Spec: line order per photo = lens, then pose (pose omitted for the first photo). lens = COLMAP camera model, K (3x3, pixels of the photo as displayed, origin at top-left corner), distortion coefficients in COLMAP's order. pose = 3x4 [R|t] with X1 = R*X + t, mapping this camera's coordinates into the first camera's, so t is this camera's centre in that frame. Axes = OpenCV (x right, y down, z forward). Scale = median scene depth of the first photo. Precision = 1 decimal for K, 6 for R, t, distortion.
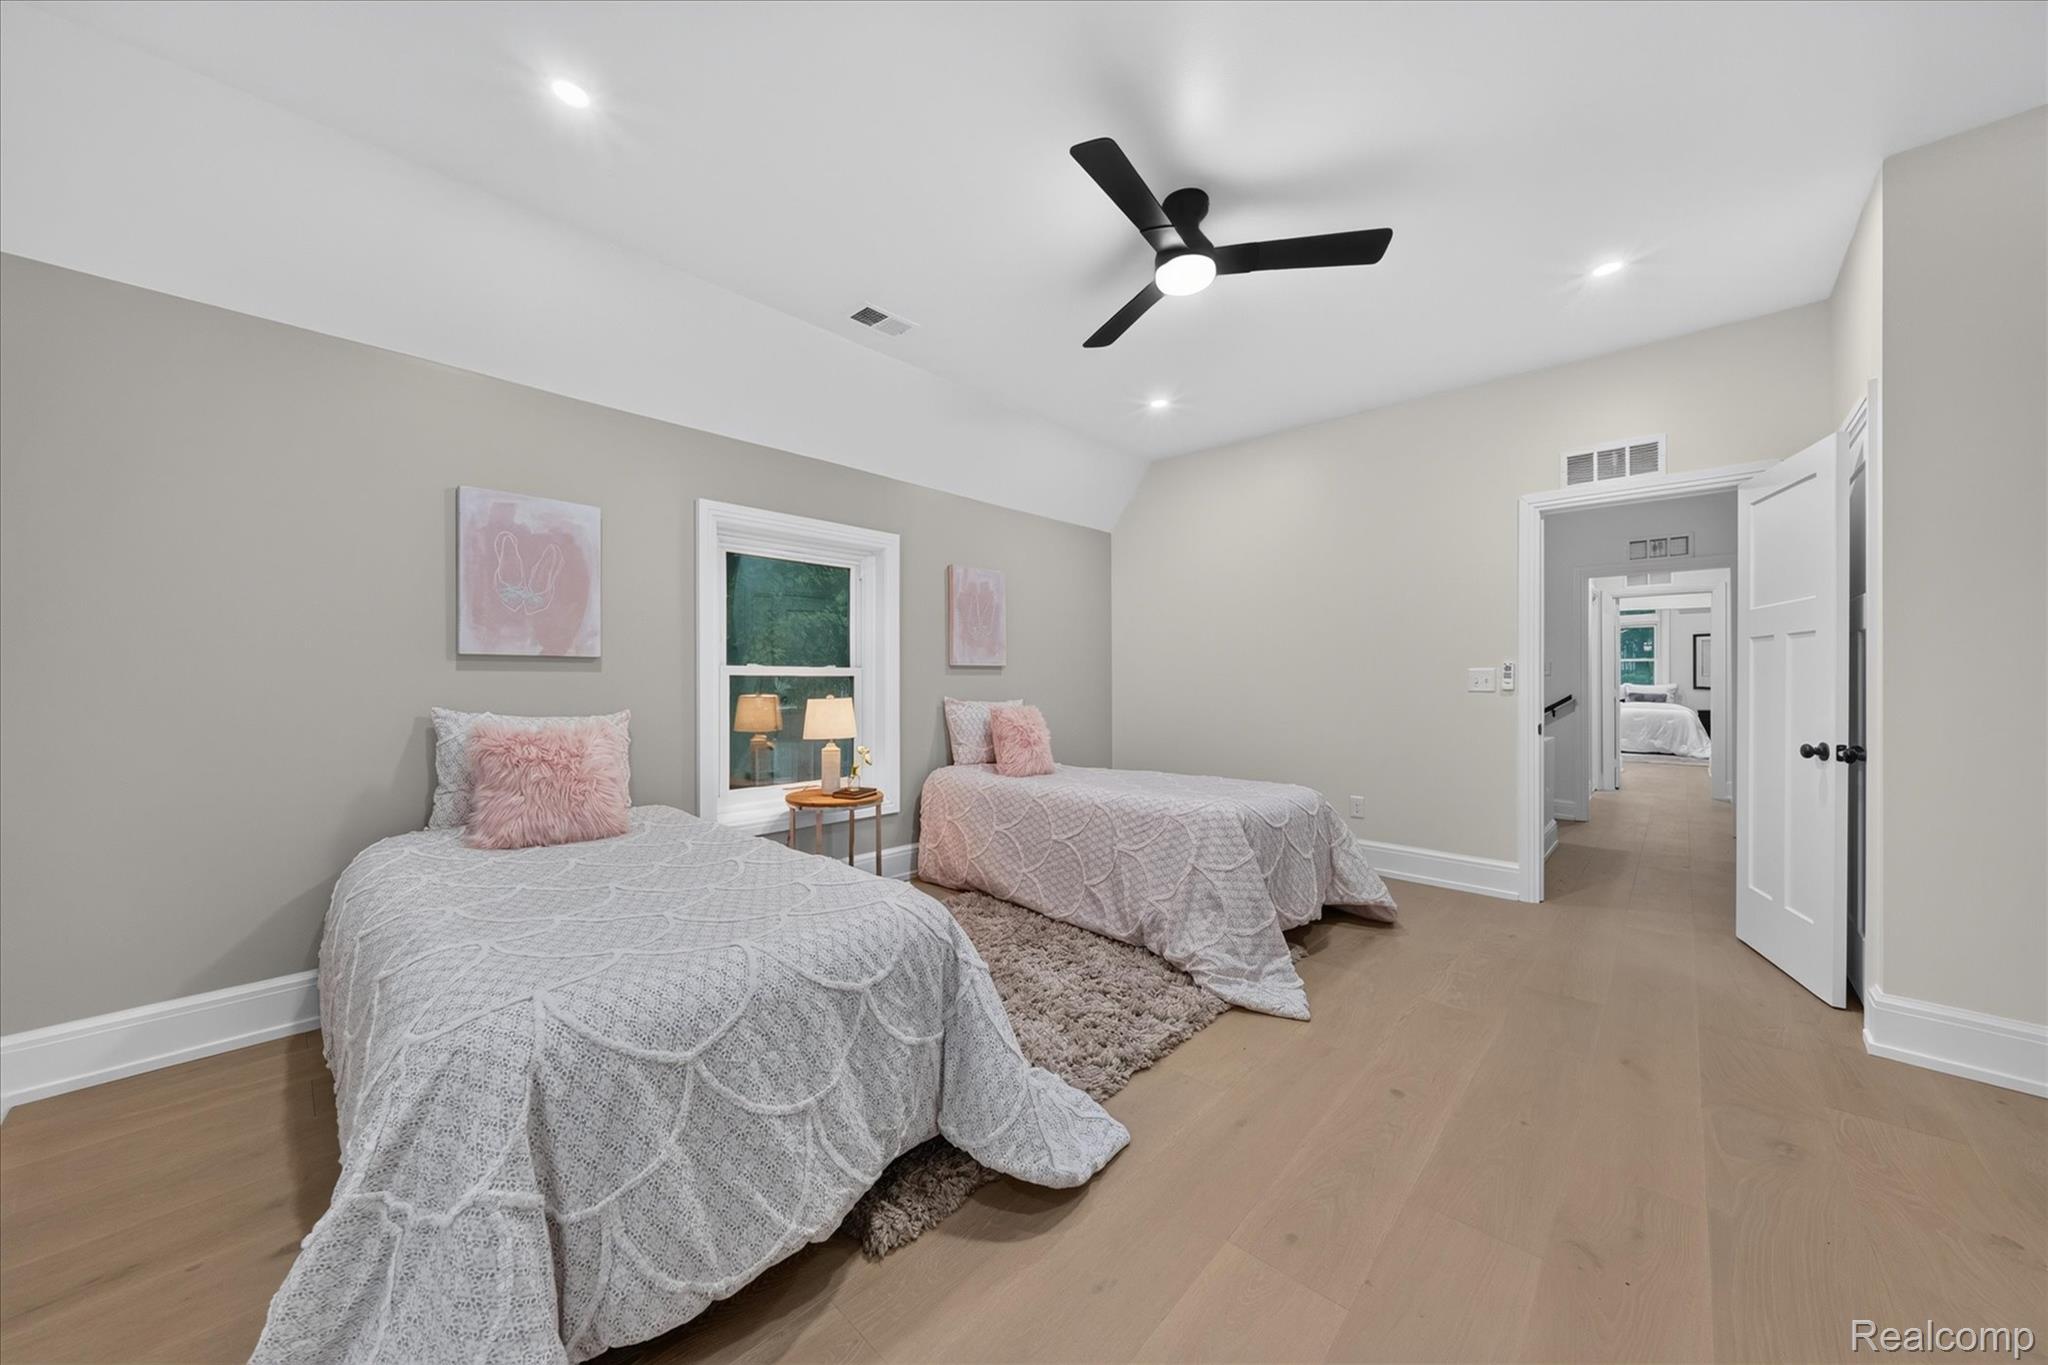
lens RADIAL K [[696.8, 0, 1030.2], [0, 696.8, 673.7], [0, 0, 1]] dist [-0.008020, -0.000268]
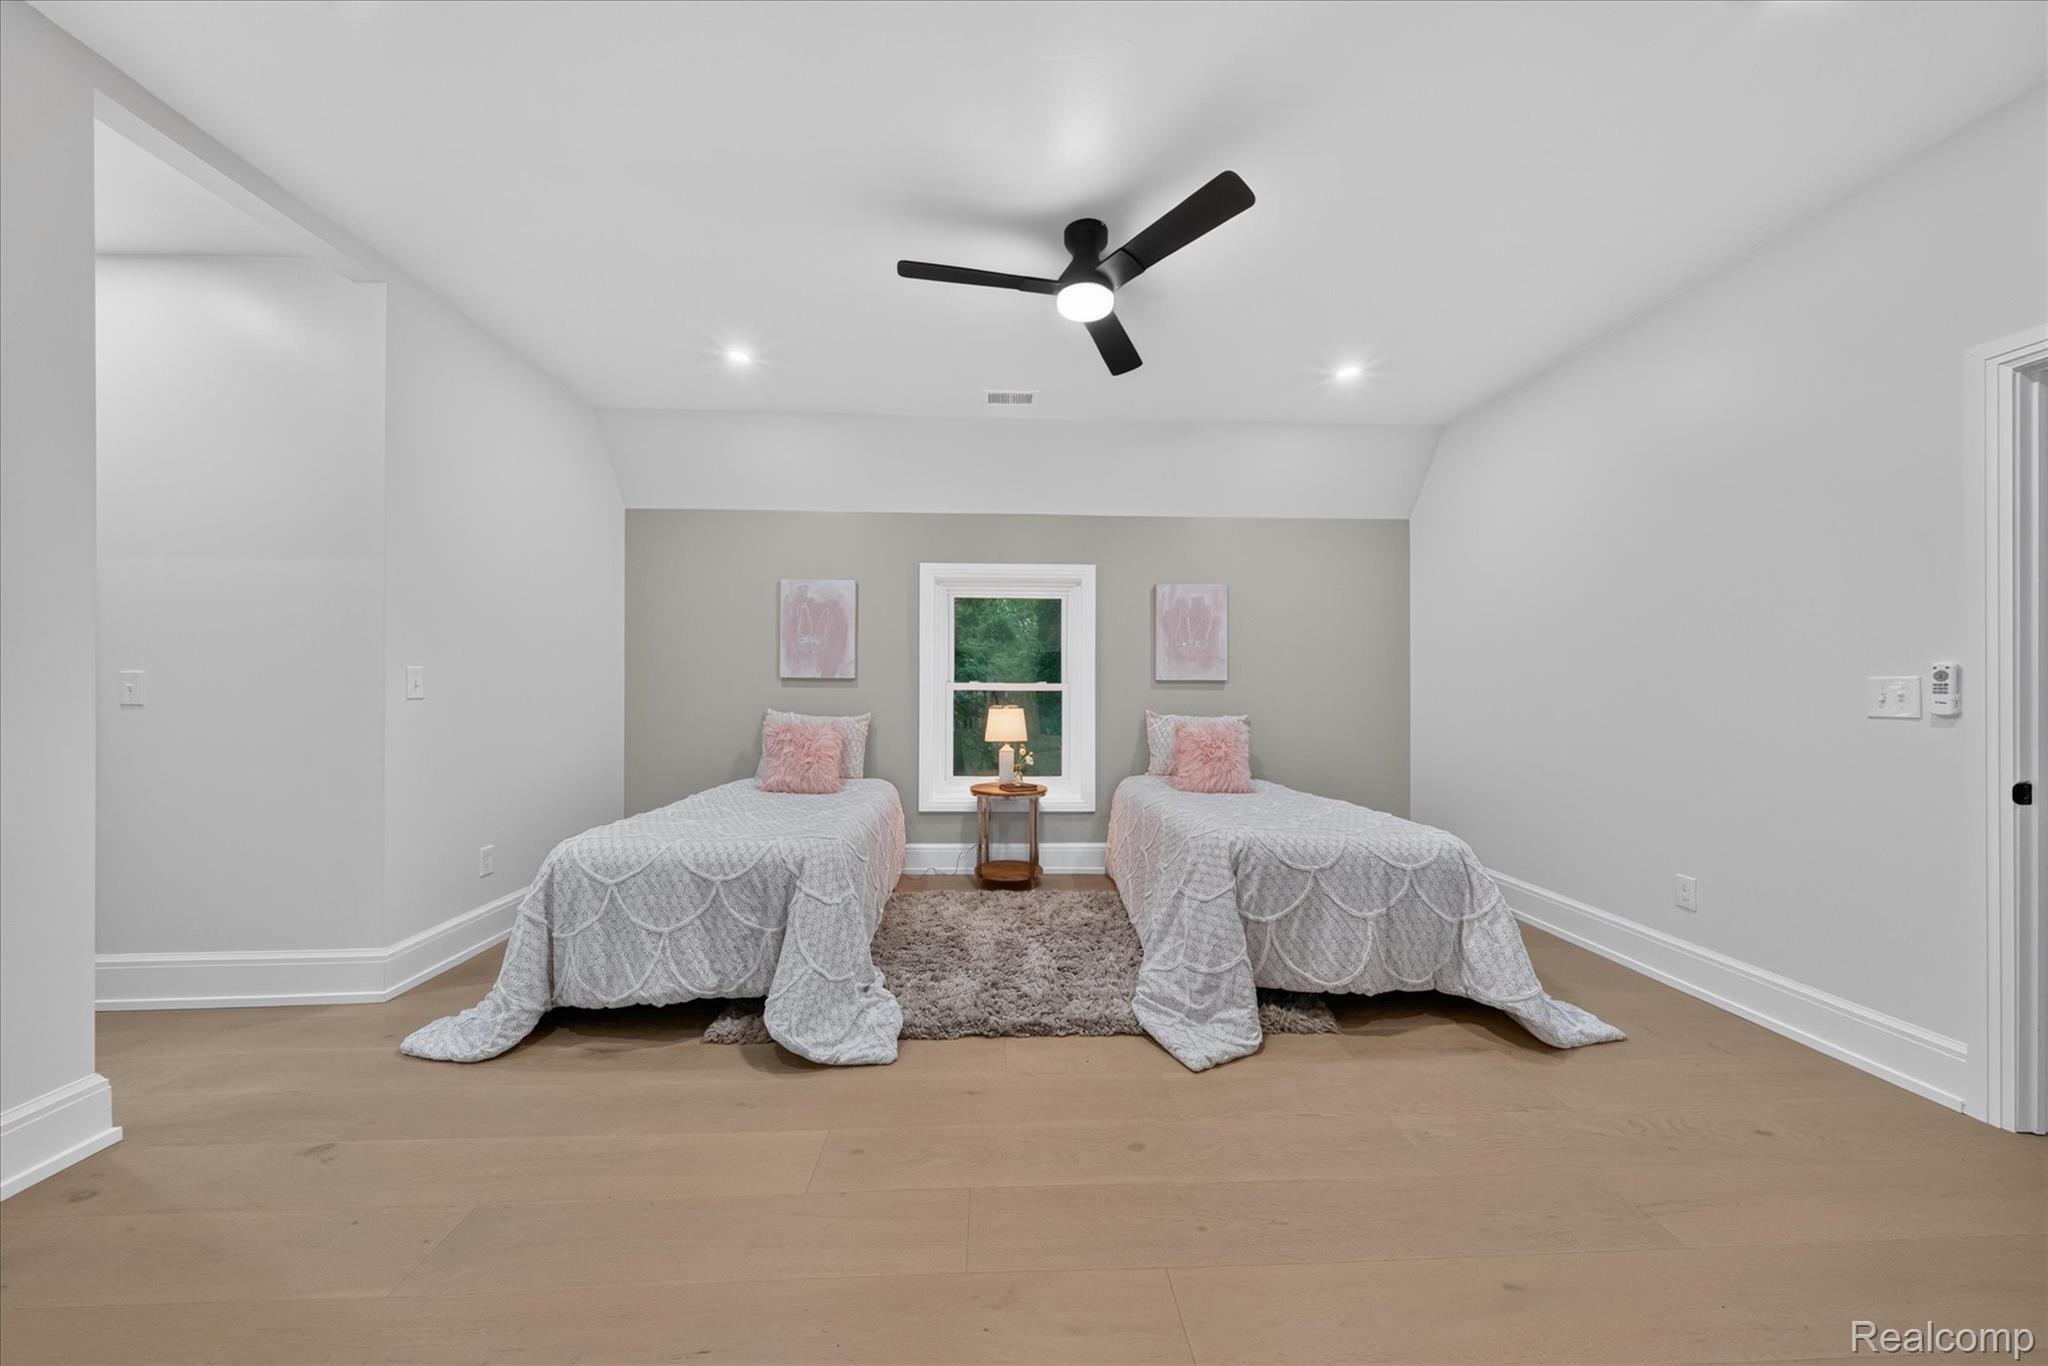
lens RADIAL K [[696.8, 0, 1030.5], [0, 696.8, 690.8], [0, 0, 1]] dist [-0.008020, -0.000268]
pose [[0.721292, -0.000439, -0.692631, 0.779937], [0.002885, 0.999993, 0.002372, 0.000993], [0.692626, -0.003709, 0.721288, 0.179397]]
